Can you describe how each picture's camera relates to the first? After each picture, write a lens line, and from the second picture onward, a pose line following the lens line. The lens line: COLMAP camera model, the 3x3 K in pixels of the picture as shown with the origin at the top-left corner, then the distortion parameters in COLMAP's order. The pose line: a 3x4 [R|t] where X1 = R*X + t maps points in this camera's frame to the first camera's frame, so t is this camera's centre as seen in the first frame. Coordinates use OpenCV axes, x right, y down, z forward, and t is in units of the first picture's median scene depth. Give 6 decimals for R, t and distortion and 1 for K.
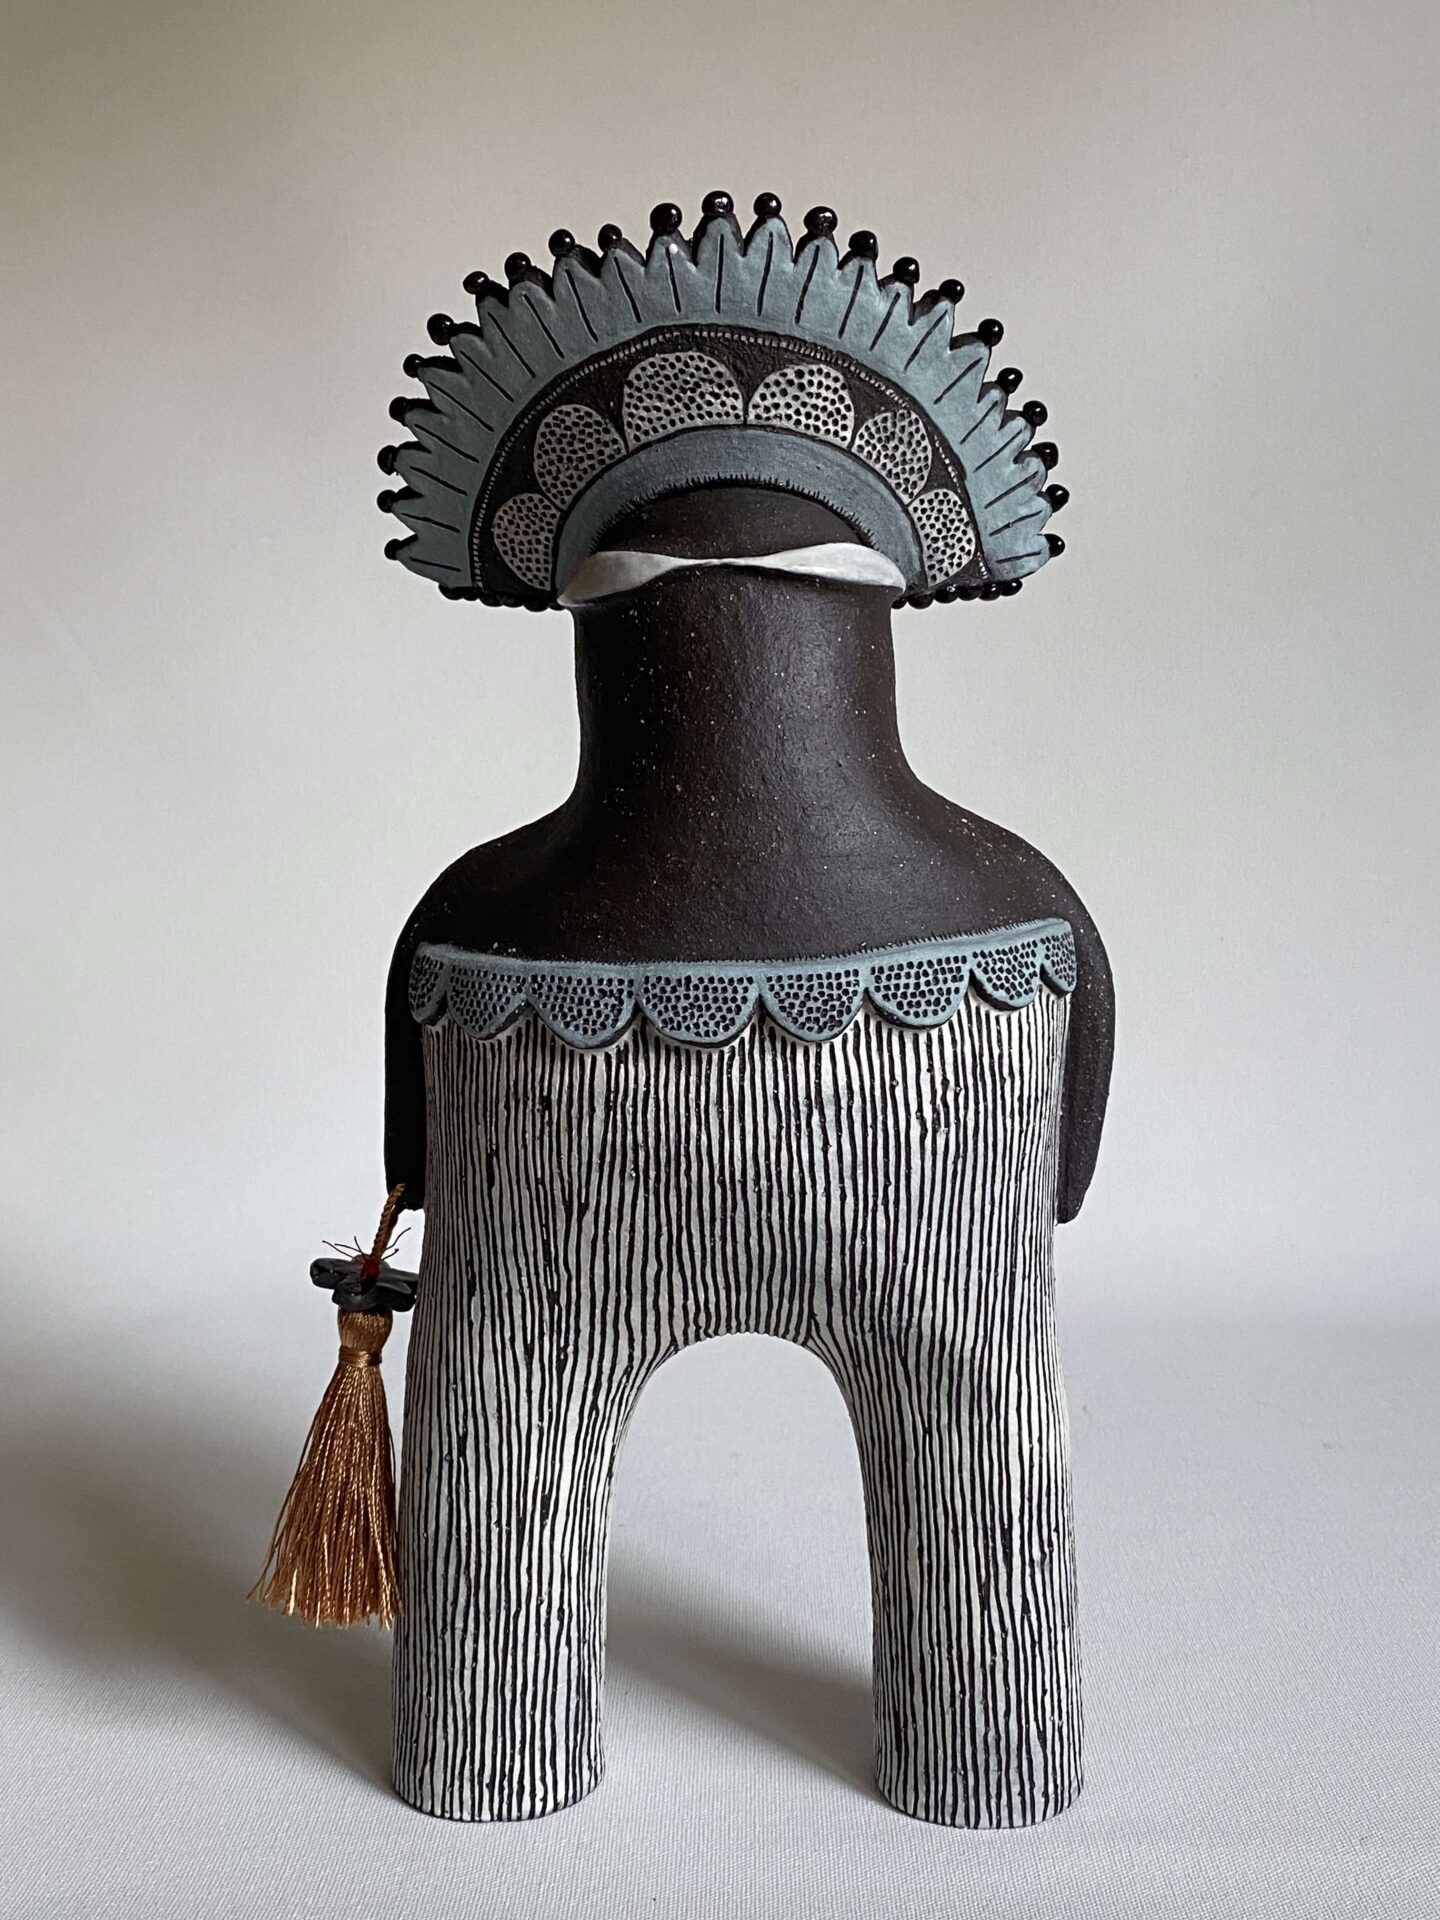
lens RADIAL K [[2167.8, 0, 720.0], [0, 2167.8, 960.0], [0, 0, 1]] dist [0.172888, -0.692859]
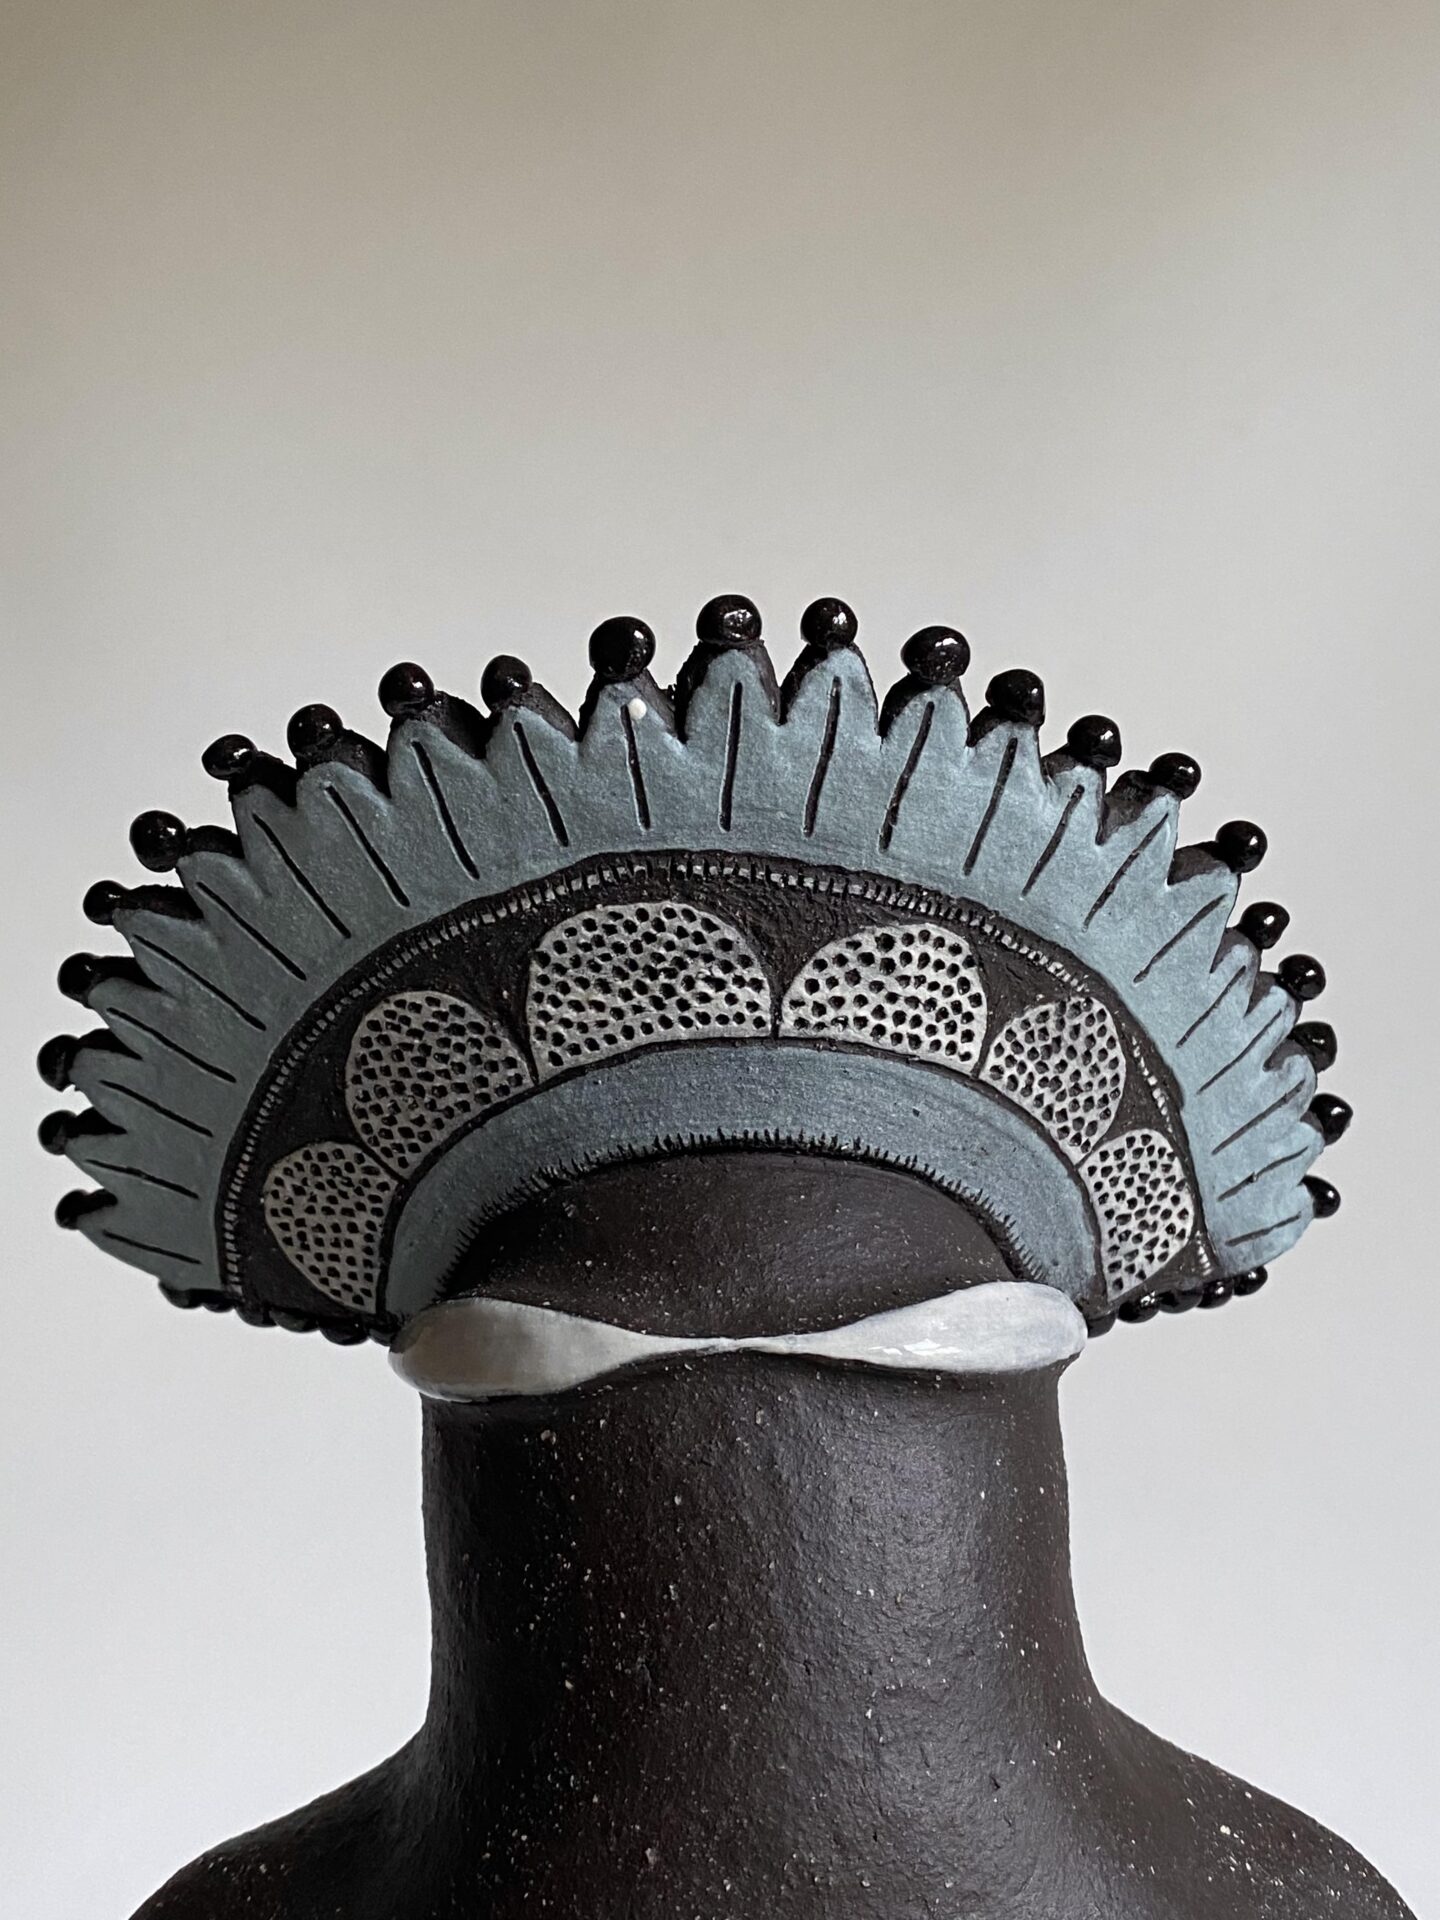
lens RADIAL K [[2325.6, 0, 720.0], [0, 2325.6, 960.0], [0, 0, 1]] dist [0.113388, -0.024376]
pose [[0.997797, 0.000046, 0.066337, -0.035987], [0.007045, 0.994272, -0.106650, -0.205761], [-0.065961, 0.106882, 0.992081, 0.472814]]
